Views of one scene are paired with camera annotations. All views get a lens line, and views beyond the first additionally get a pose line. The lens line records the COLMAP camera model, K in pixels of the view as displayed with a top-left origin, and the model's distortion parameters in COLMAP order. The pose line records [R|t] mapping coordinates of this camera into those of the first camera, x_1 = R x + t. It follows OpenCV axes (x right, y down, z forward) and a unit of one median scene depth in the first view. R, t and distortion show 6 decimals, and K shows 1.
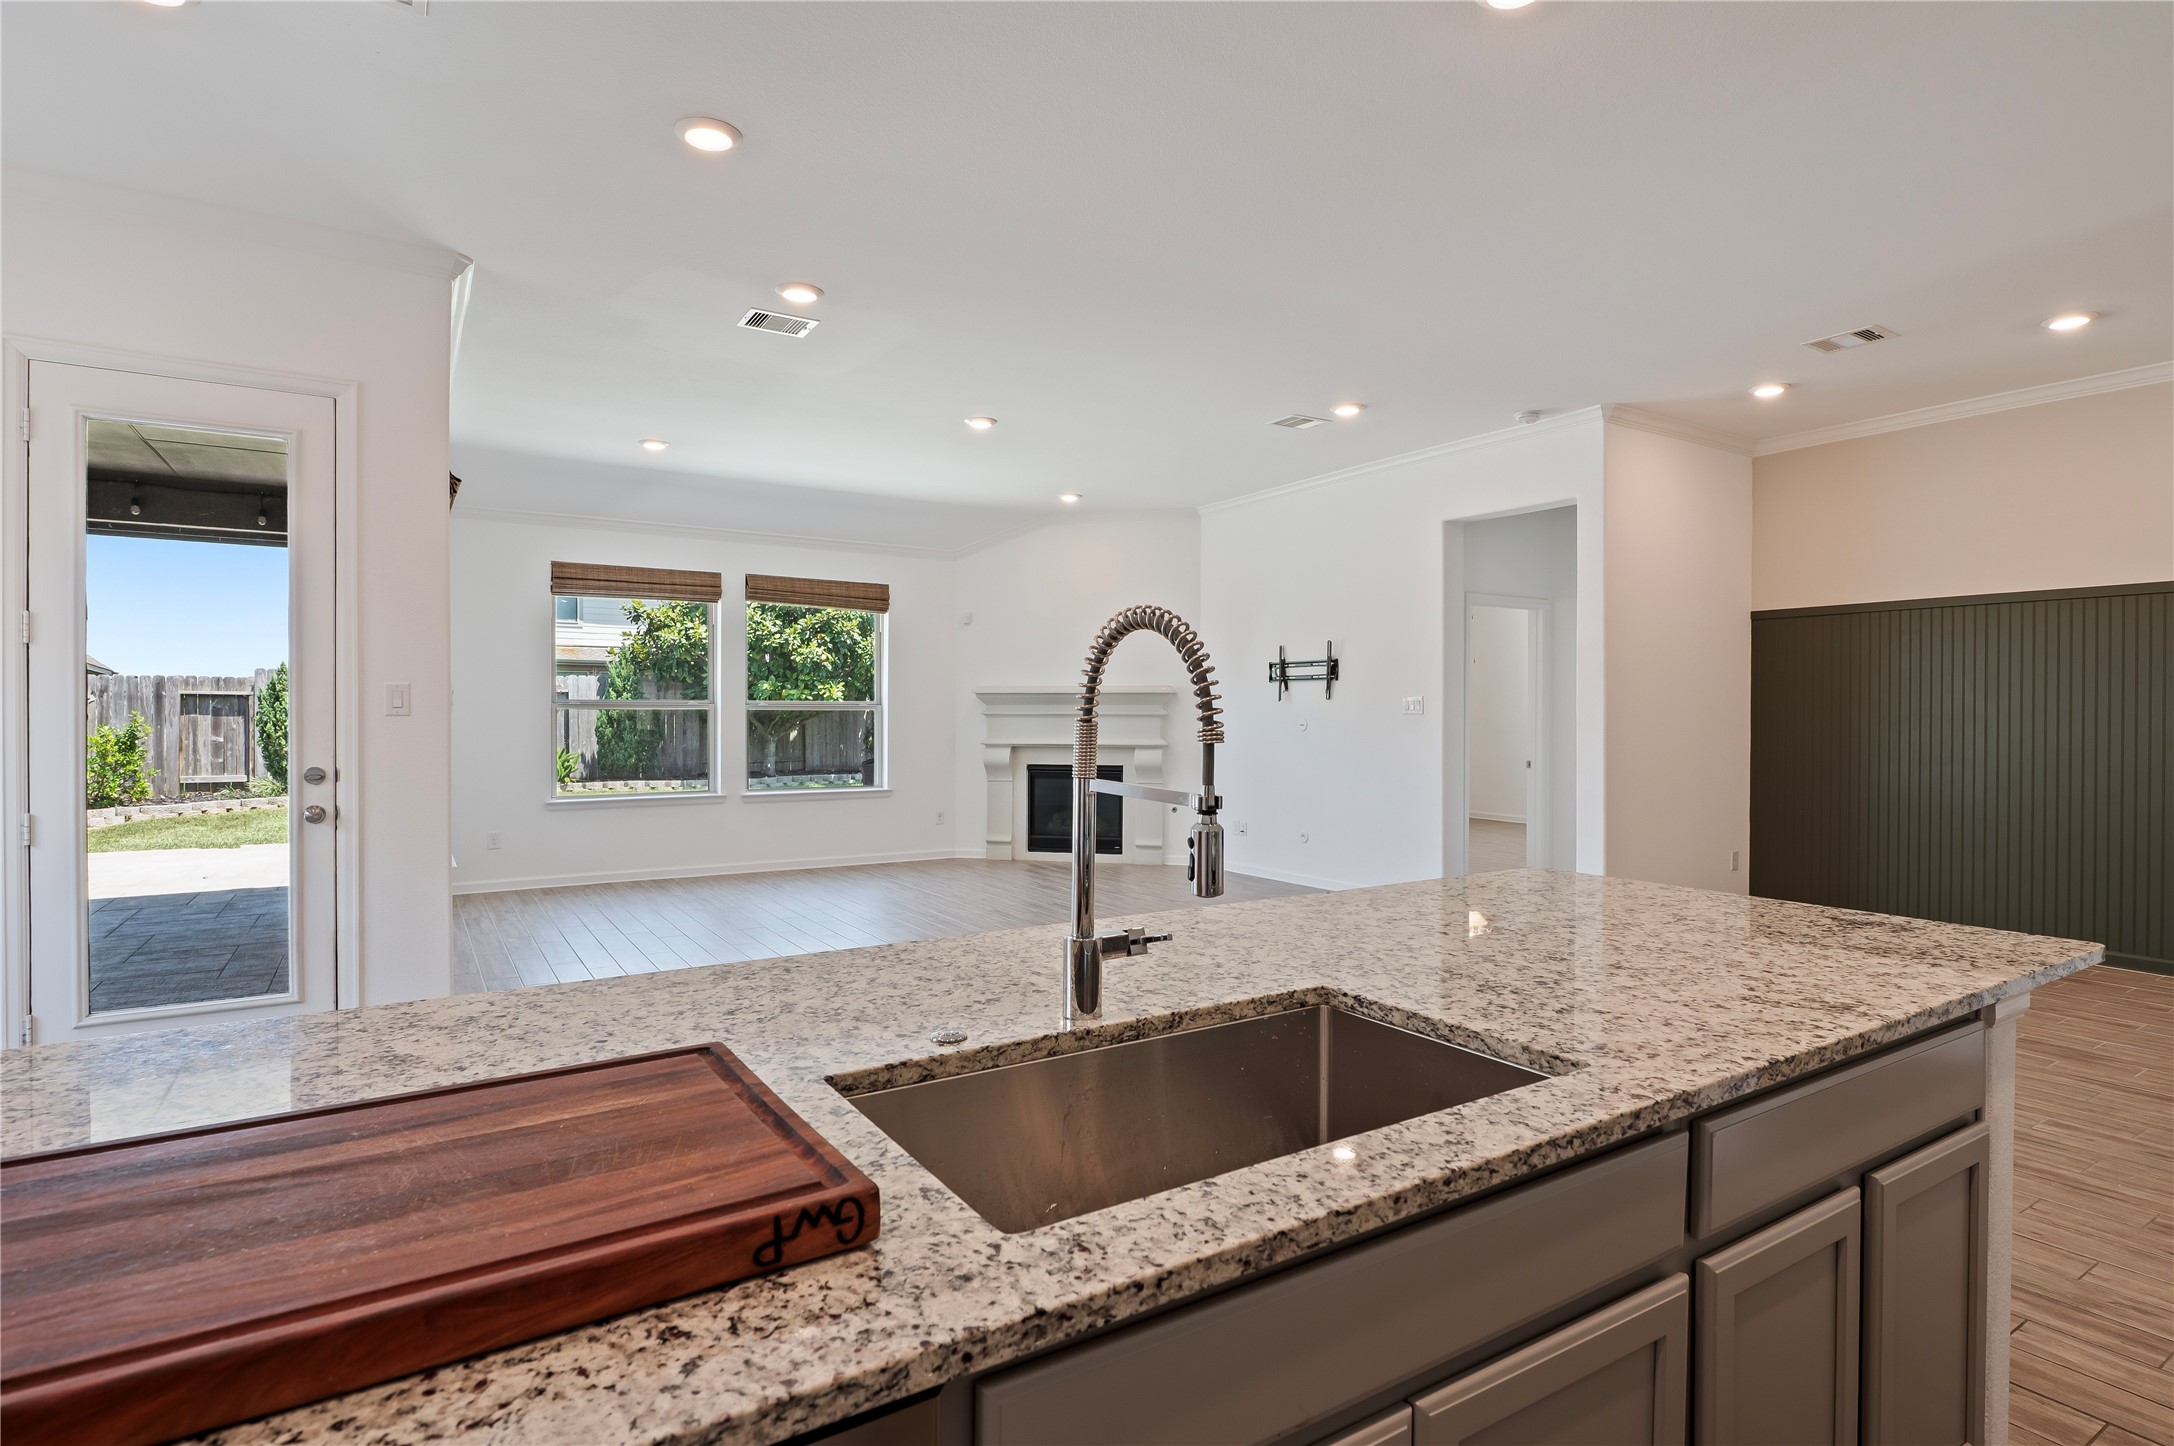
lens RADIAL K [[1063.4, 0, 1076.2], [0, 1063.4, 720.9], [0, 0, 1]] dist [0.004939, 0.002084]
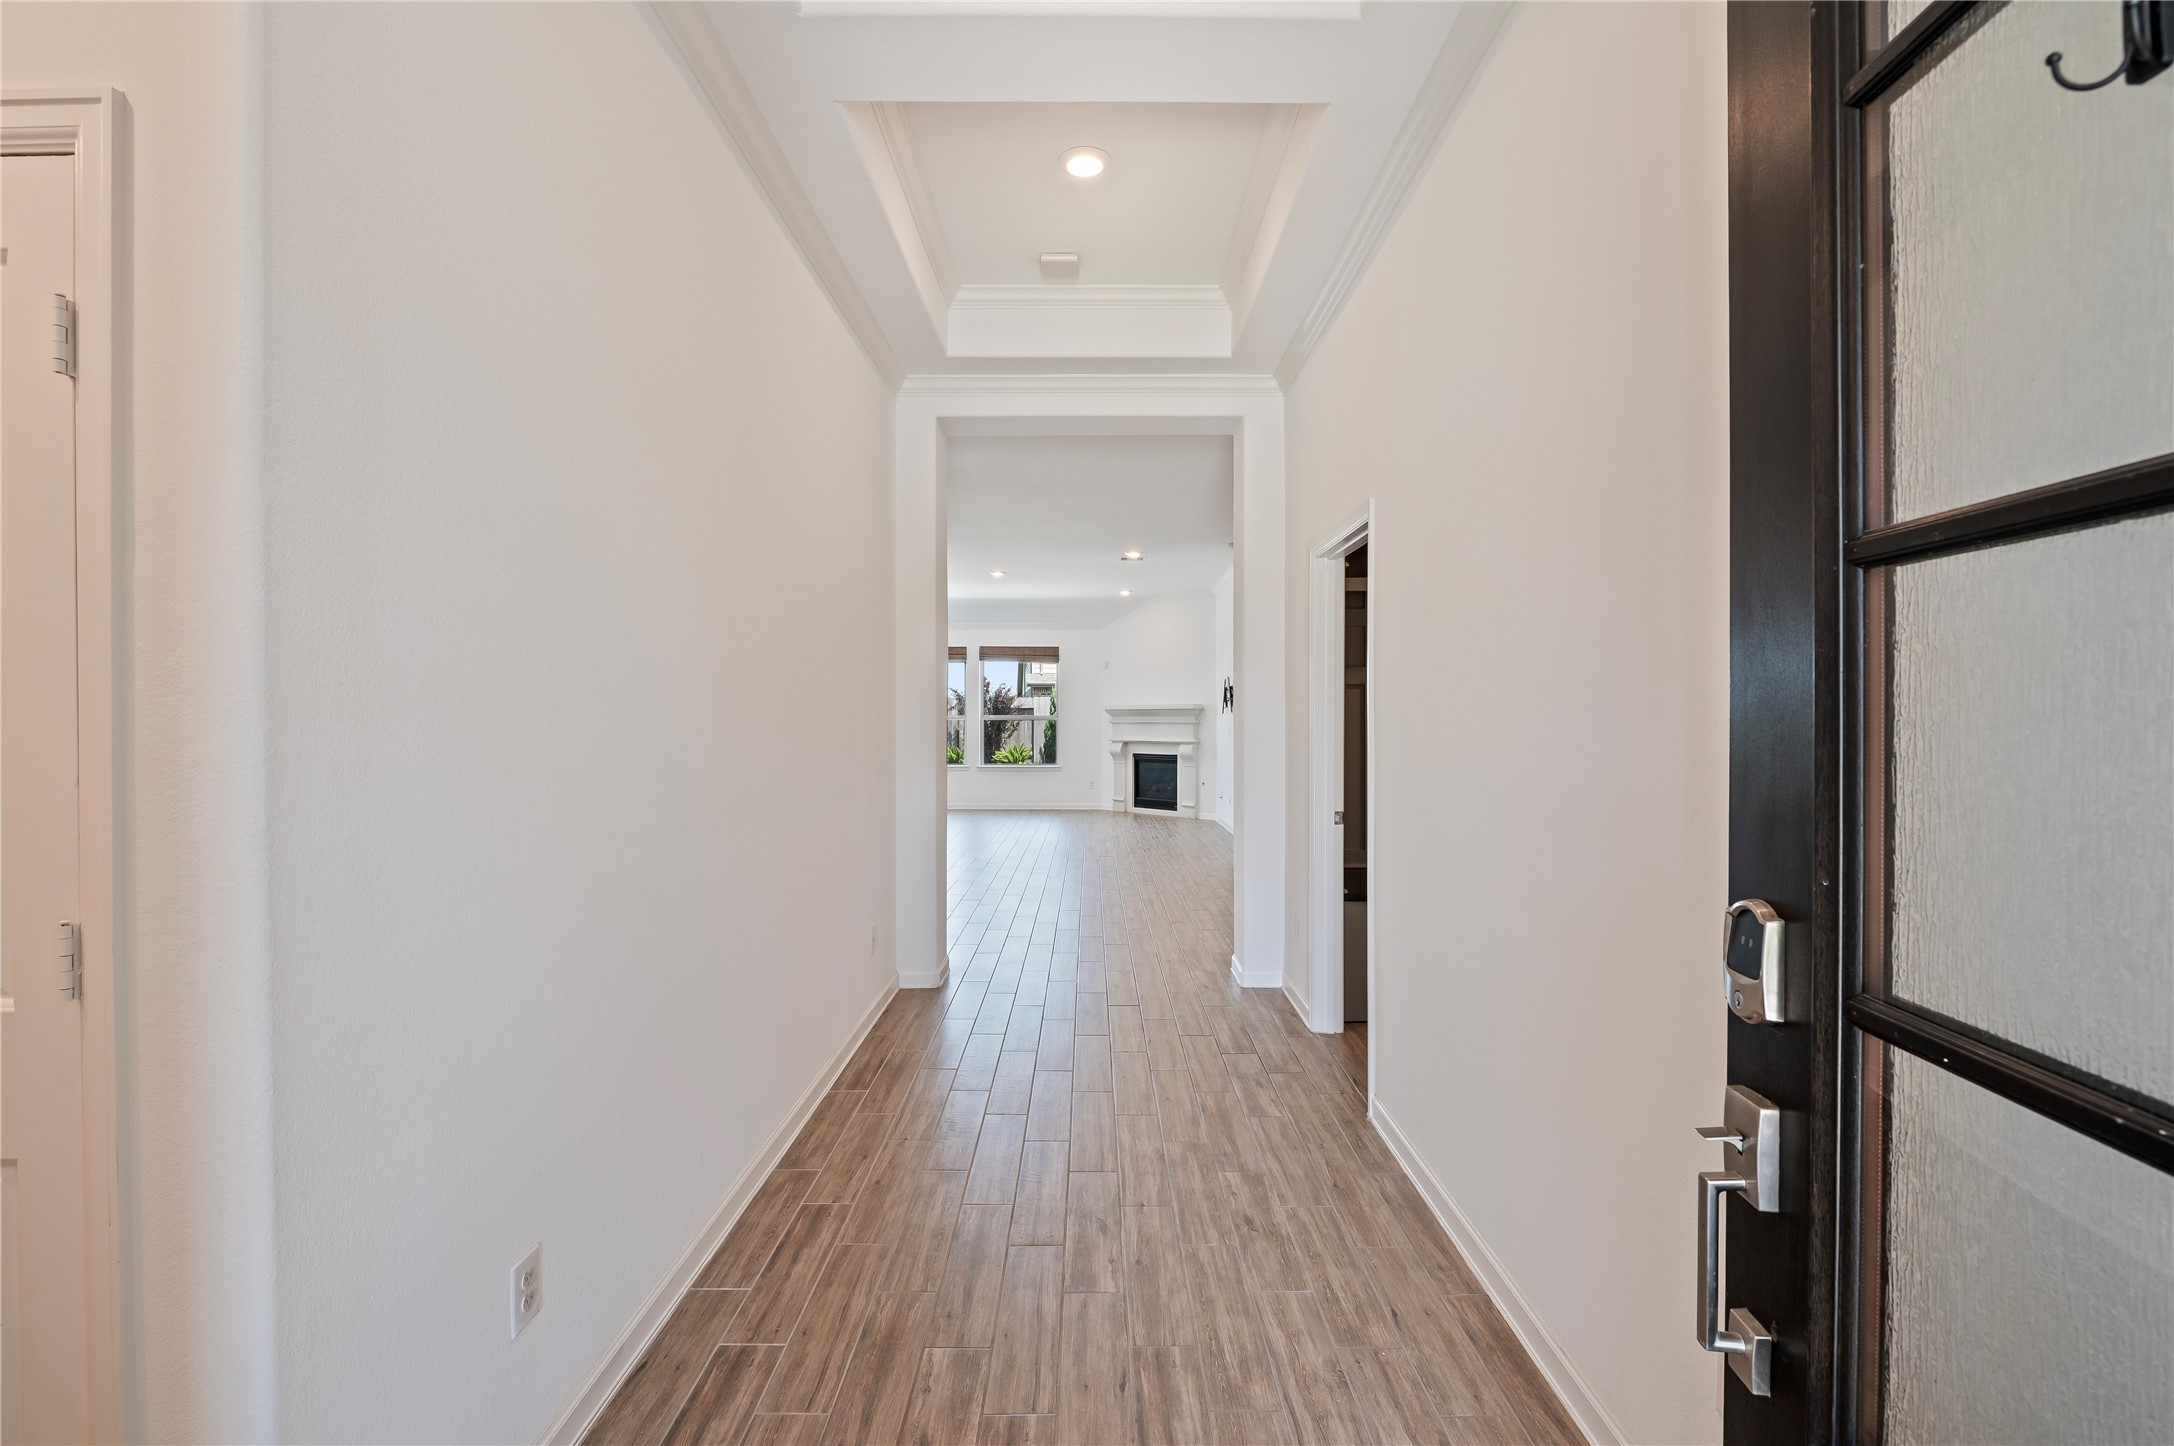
lens RADIAL K [[961.5, 0, 1084.9], [0, 961.5, 722.8], [0, 0, 1]] dist [0.002783, 0.000271]
pose [[0.834723, -0.000385, -0.550669, 0.702219], [-0.002049, 0.999991, -0.003805, 0.000076], [0.550666, 0.004304, 0.834715, -0.264696]]
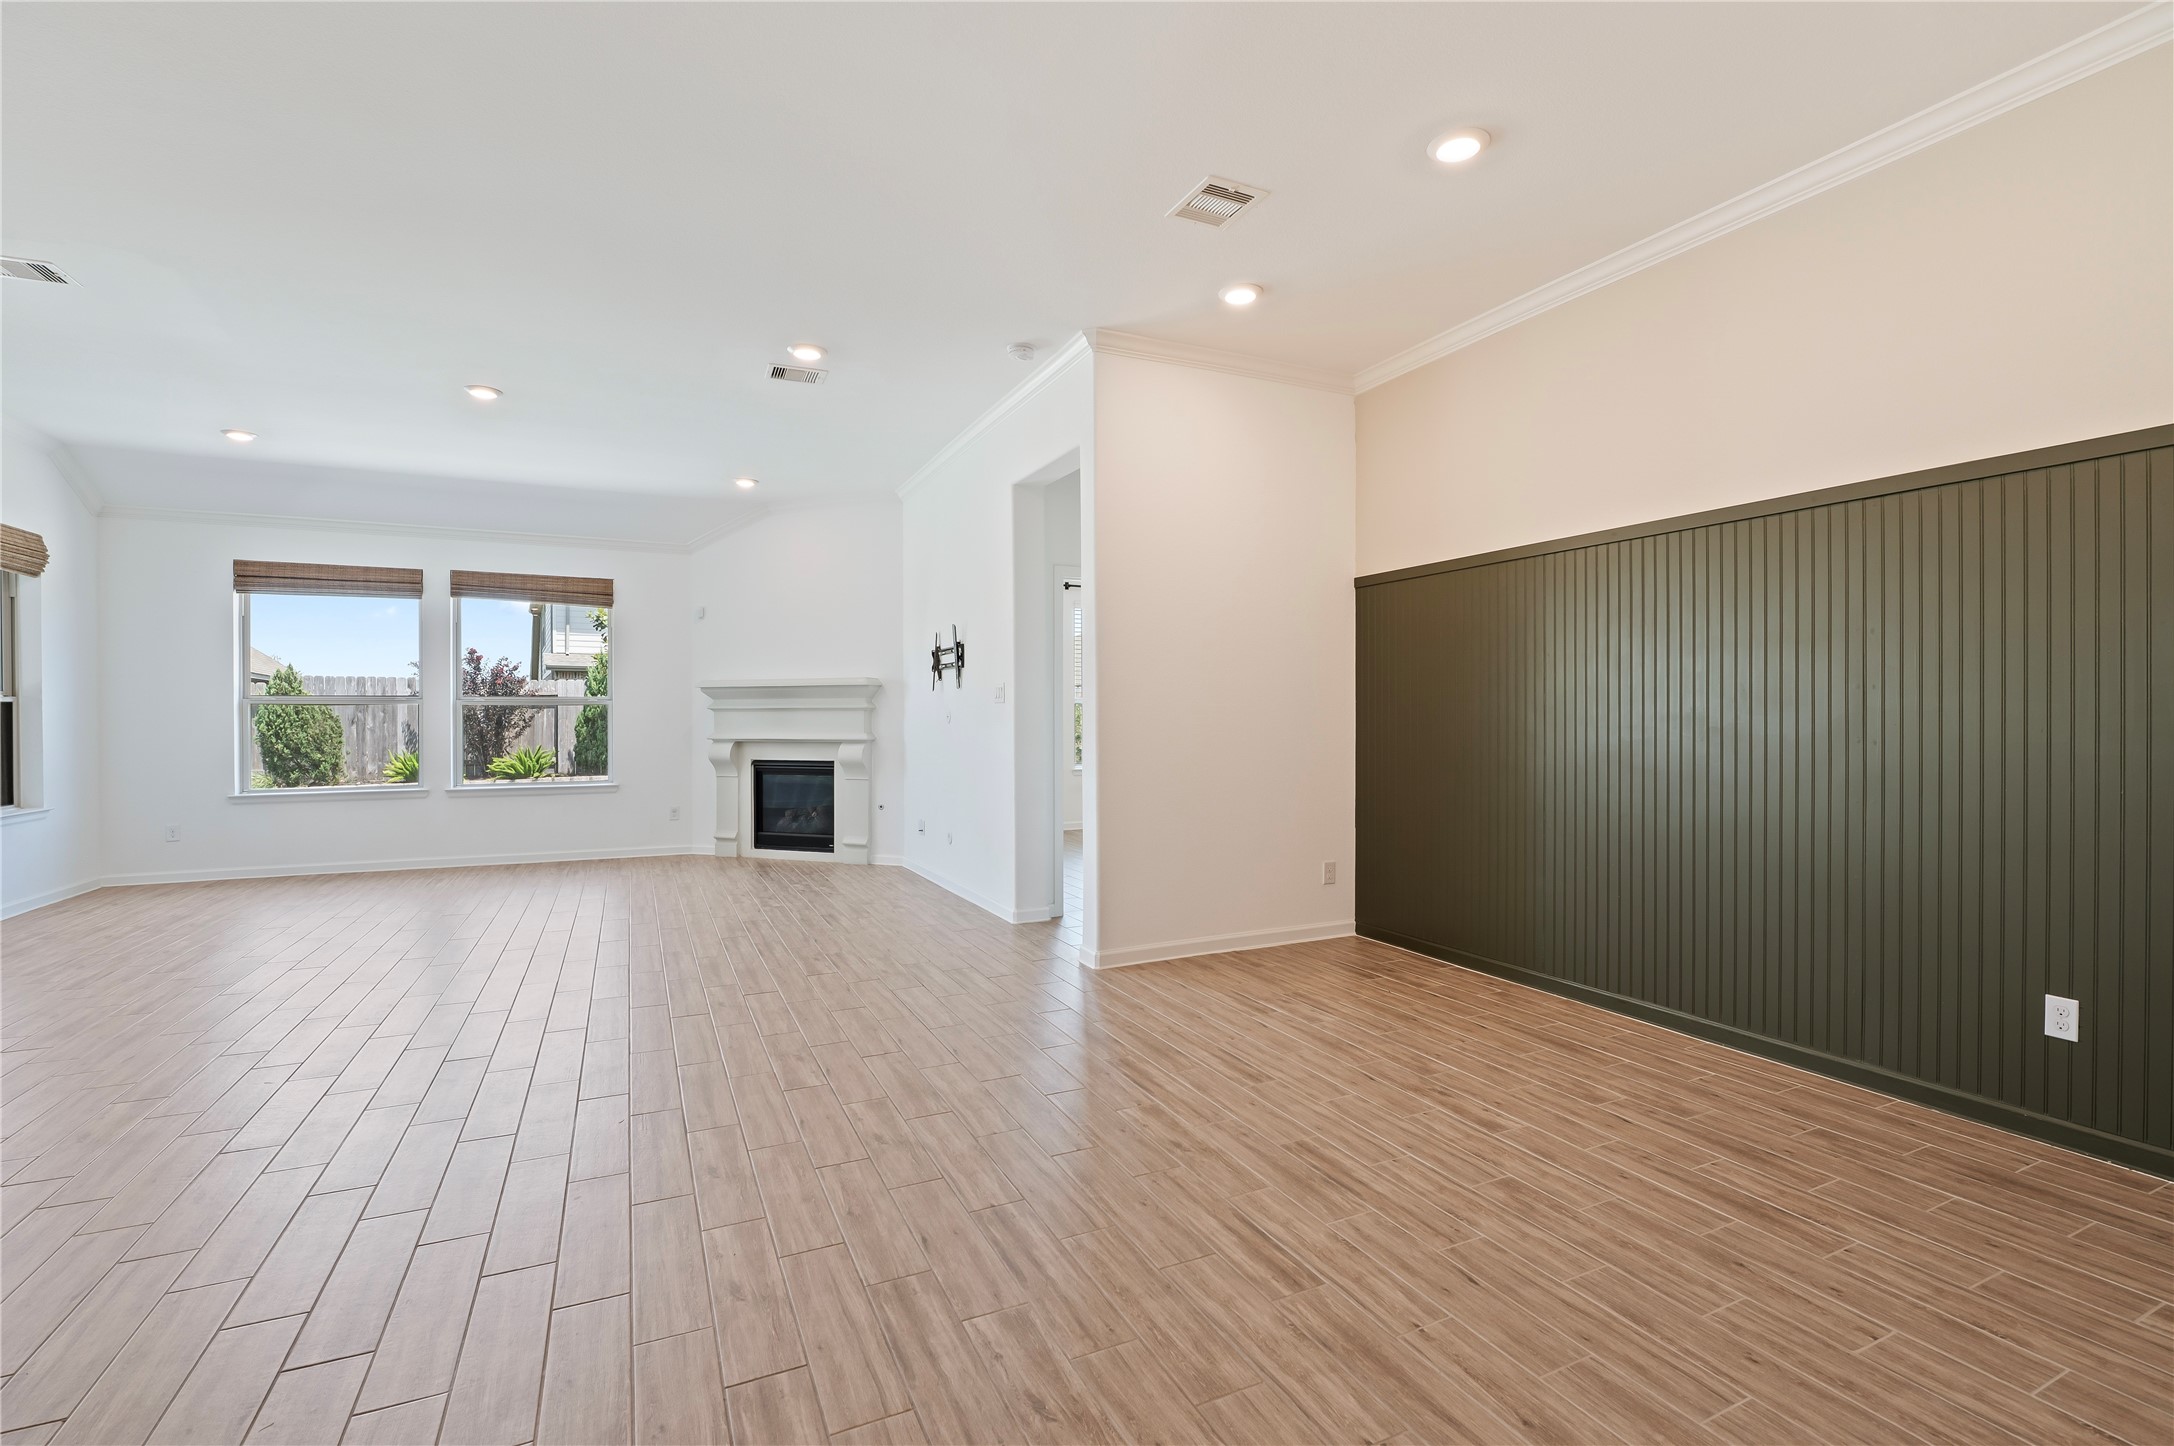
lens RADIAL K [[961.5, 0, 1094.4], [0, 961.5, 714.1], [0, 0, 1]] dist [0.002783, 0.000271]
pose [[0.992406, -0.004876, -0.122906, 0.377406], [0.003668, 0.999943, -0.010057, 0.008975], [0.122948, 0.009530, 0.992367, 0.159243]]
